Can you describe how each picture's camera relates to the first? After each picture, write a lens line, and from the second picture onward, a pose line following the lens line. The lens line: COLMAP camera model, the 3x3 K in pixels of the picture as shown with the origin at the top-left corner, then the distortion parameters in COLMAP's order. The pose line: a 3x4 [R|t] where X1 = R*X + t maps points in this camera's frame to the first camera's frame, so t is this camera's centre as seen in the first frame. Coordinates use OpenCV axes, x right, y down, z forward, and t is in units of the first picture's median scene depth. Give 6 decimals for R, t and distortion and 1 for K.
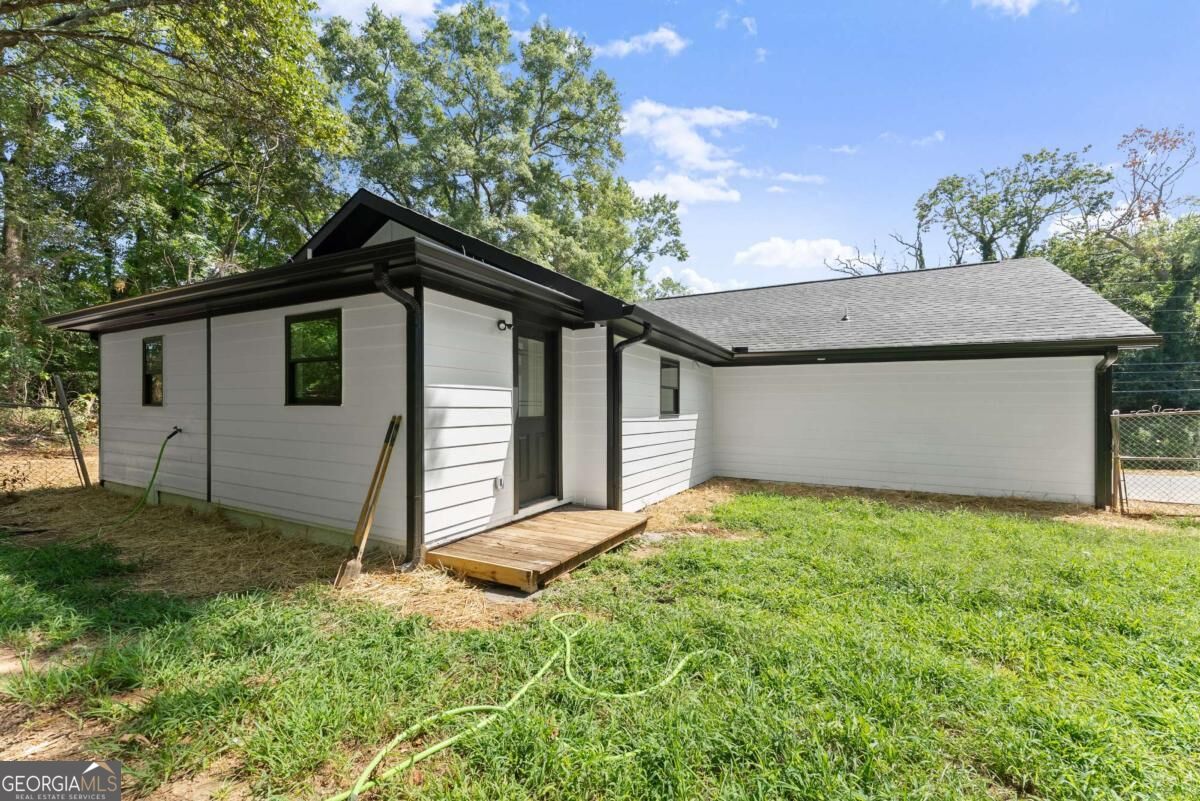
lens RADIAL K [[489.2, 0, 600.8], [0, 489.2, 411.2], [0, 0, 1]] dist [0.002676, -0.000567]
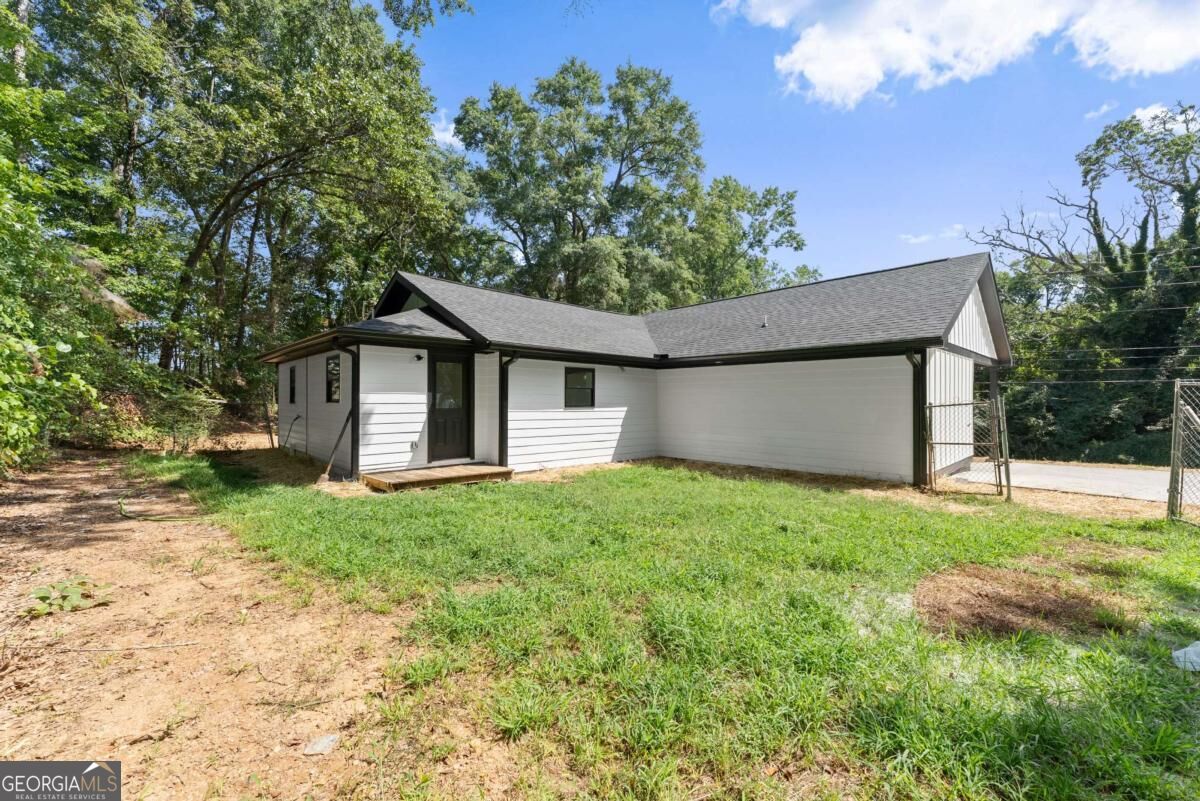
lens RADIAL K [[489.2, 0, 599.7], [0, 489.2, 398.3], [0, 0, 1]] dist [0.002676, -0.000567]
pose [[0.947929, -0.010469, -0.318310, 0.285011], [0.005721, 0.999858, -0.015847, 0.001853], [0.318431, 0.013200, 0.947854, -0.141874]]
